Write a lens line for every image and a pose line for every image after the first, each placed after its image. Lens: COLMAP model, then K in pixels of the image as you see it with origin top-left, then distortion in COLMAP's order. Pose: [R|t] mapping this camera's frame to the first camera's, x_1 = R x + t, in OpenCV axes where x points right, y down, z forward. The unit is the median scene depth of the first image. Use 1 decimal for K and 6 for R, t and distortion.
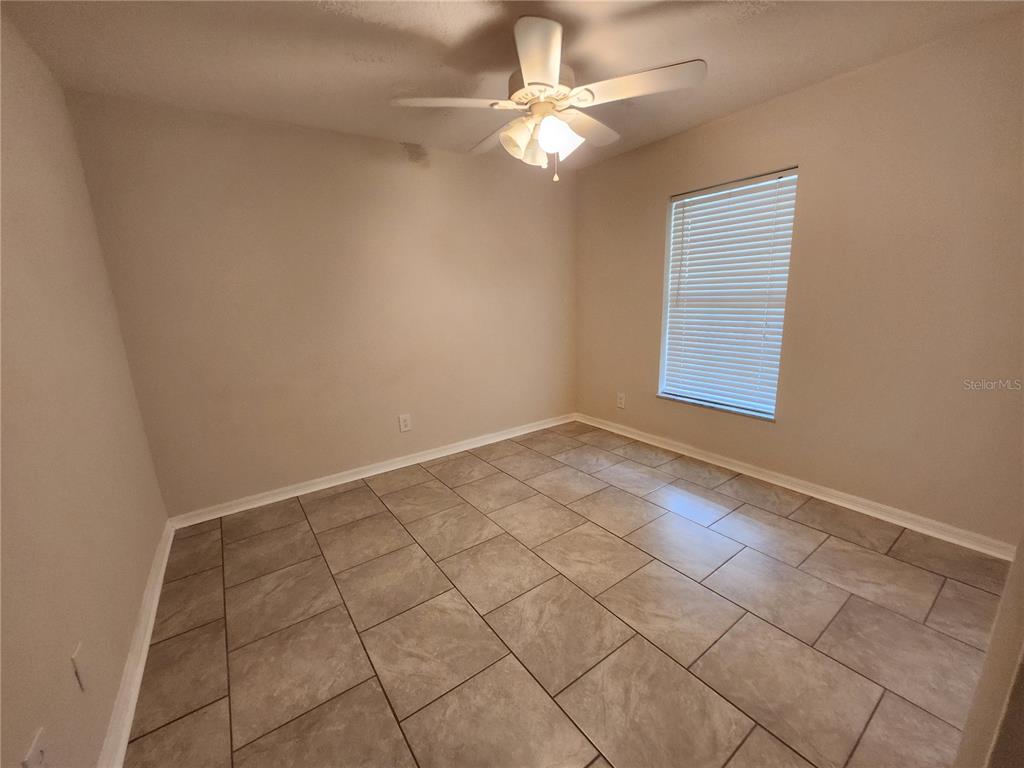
lens RADIAL K [[409.6, 0, 509.6], [0, 409.6, 386.2], [0, 0, 1]] dist [-0.000817, 0.000005]
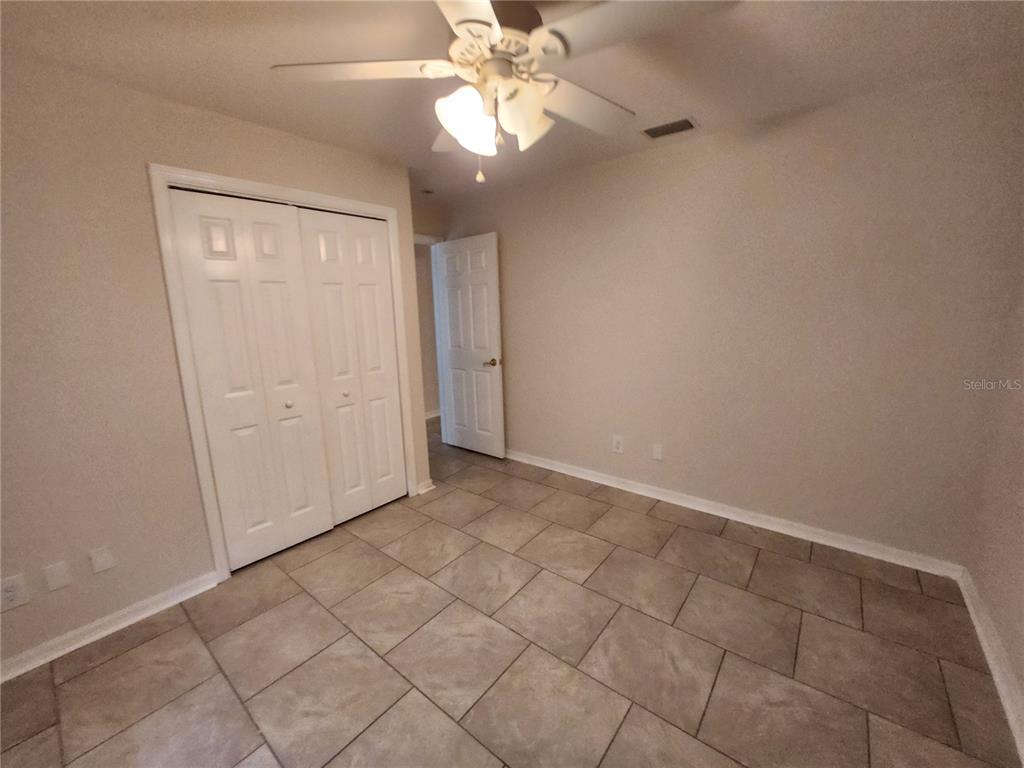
lens RADIAL K [[409.6, 0, 508.2], [0, 409.6, 383.2], [0, 0, 1]] dist [-0.000817, 0.000005]
pose [[-0.958874, 0.119657, -0.257377, 0.281669], [0.006453, 0.915750, 0.401696, -0.462132], [0.283759, 0.383515, -0.878861, 1.749672]]
